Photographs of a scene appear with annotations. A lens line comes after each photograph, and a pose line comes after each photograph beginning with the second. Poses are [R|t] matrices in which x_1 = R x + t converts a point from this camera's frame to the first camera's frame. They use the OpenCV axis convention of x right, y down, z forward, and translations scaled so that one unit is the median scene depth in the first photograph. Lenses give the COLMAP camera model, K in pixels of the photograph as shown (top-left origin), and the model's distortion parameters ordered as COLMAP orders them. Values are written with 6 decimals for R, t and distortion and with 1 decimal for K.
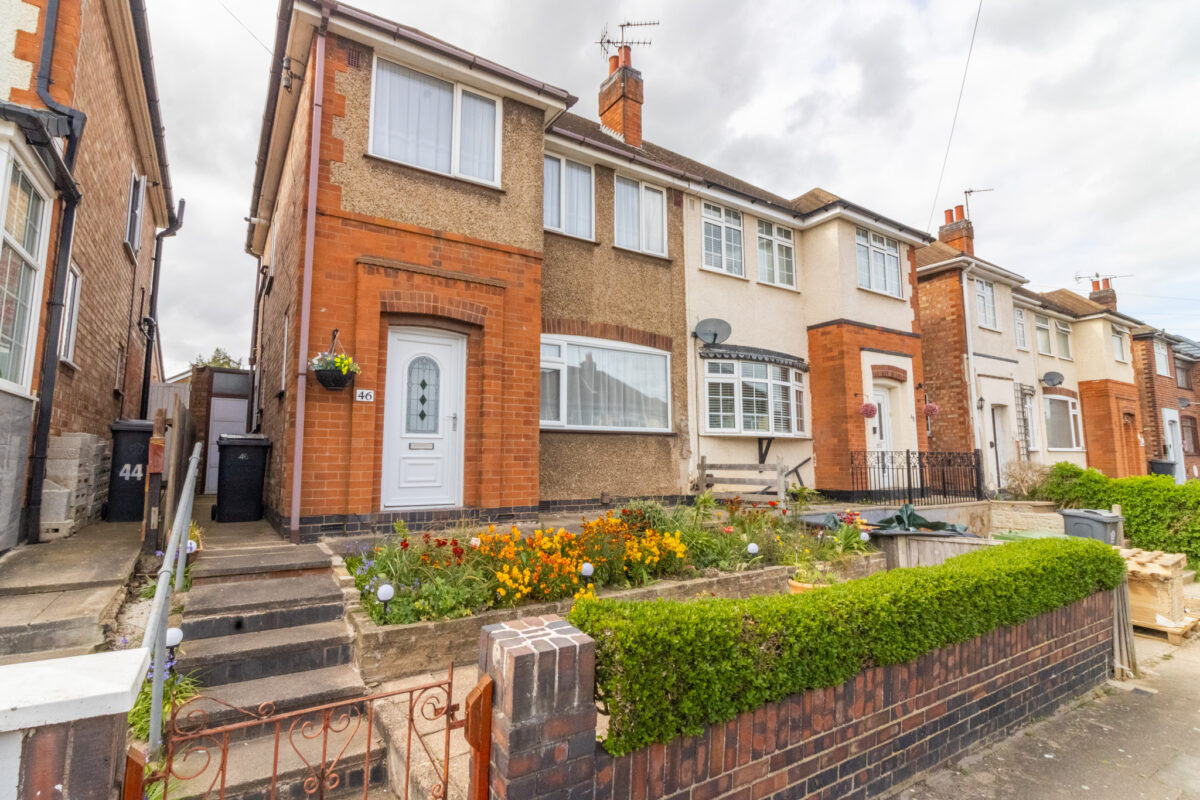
lens RADIAL K [[580.2, 0, 604.9], [0, 580.2, 398.9], [0, 0, 1]] dist [-0.001955, -0.000155]
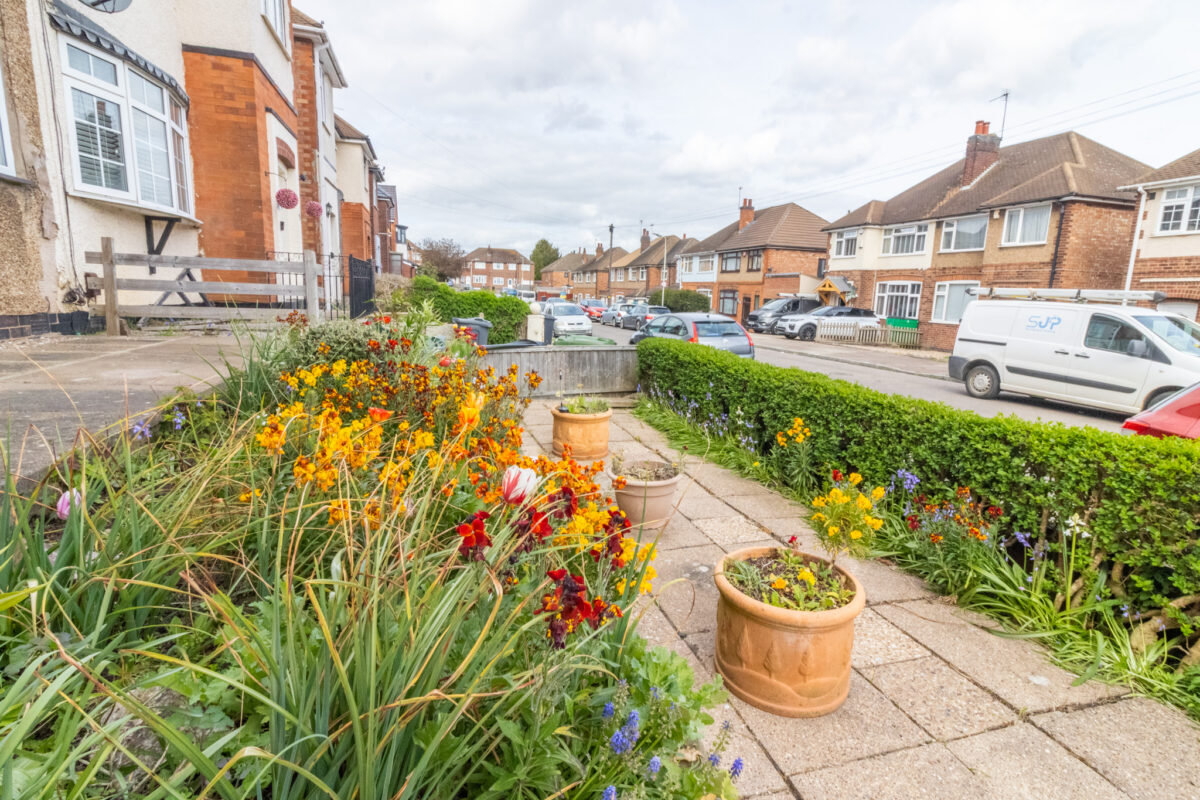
lens RADIAL K [[569.9, 0, 600.3], [0, 569.9, 392.6], [0, 0, 1]] dist [0.002753, 0.000039]
pose [[0.278842, -0.154278, 0.947864, -0.203450], [-0.144192, 0.969096, 0.200152, 0.062969], [-0.949450, -0.192485, 0.247979, 0.397207]]
